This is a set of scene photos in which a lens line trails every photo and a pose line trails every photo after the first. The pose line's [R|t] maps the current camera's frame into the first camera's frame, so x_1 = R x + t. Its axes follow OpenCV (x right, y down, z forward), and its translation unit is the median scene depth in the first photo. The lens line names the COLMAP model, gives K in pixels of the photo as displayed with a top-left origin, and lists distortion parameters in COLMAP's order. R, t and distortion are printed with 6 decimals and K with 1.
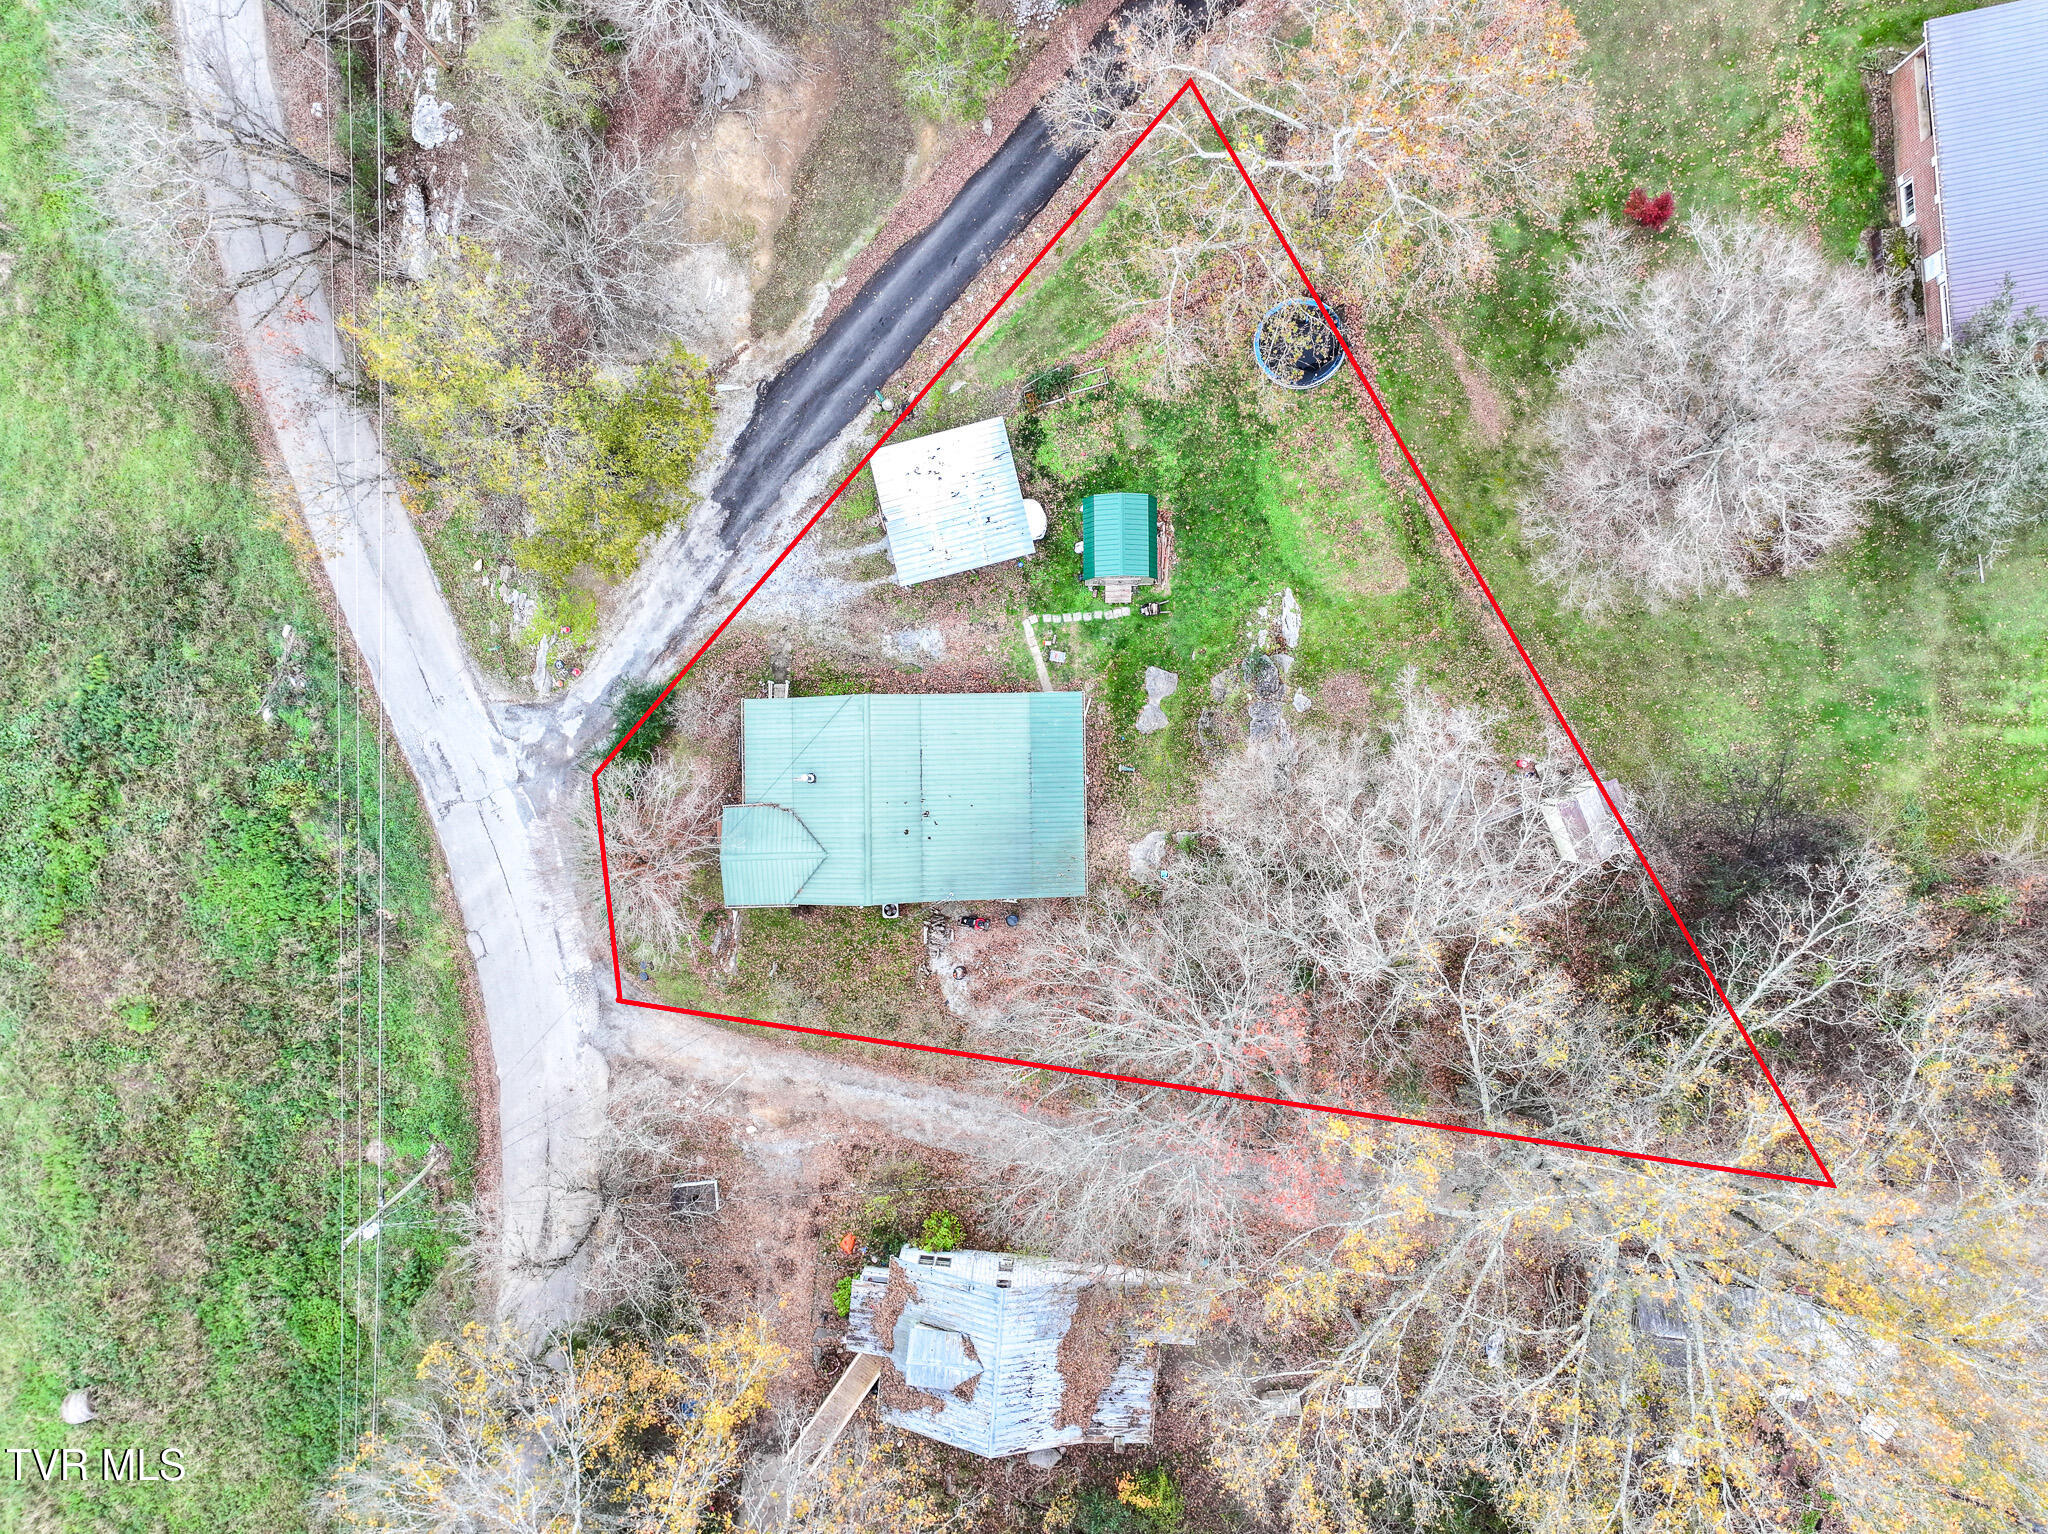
lens RADIAL K [[1432.1, 0, 1020.8], [0, 1432.1, 764.7], [0, 0, 1]] dist [0.009600, 0.002283]
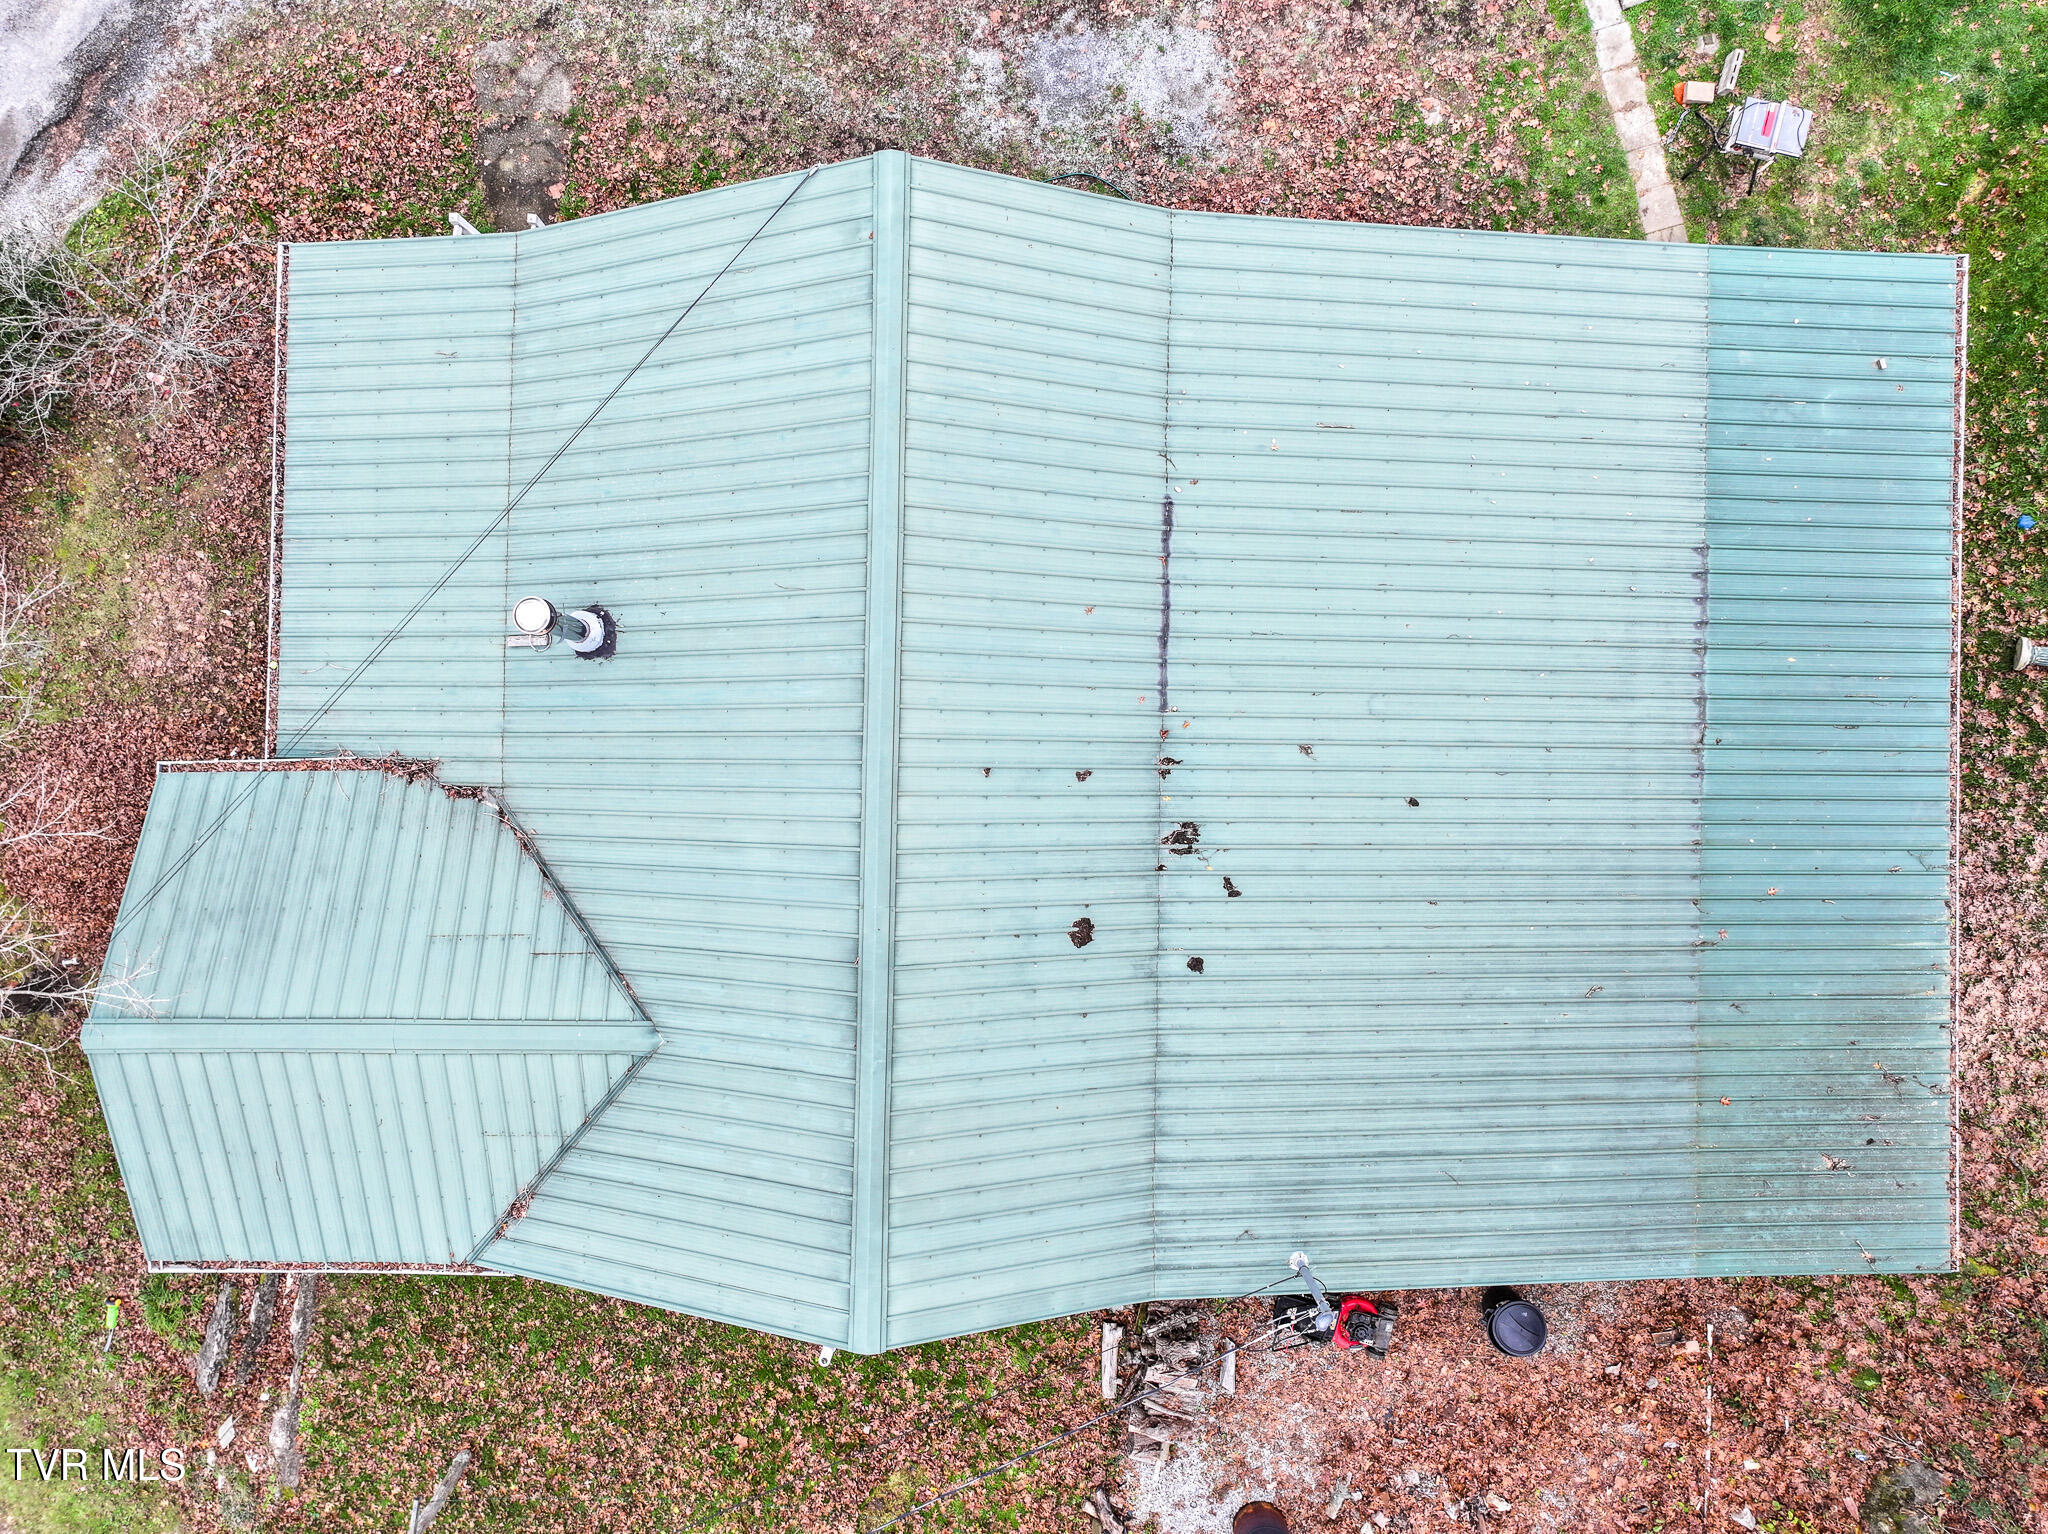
lens RADIAL K [[1432.1, 0, 1027.1], [0, 1432.1, 771.1], [0, 0, 1]] dist [0.009600, 0.002283]
pose [[0.999441, 0.033266, -0.003302, -0.082344], [-0.033243, 0.999423, 0.006926, 0.023837], [0.003531, -0.006813, 0.999971, 0.772665]]
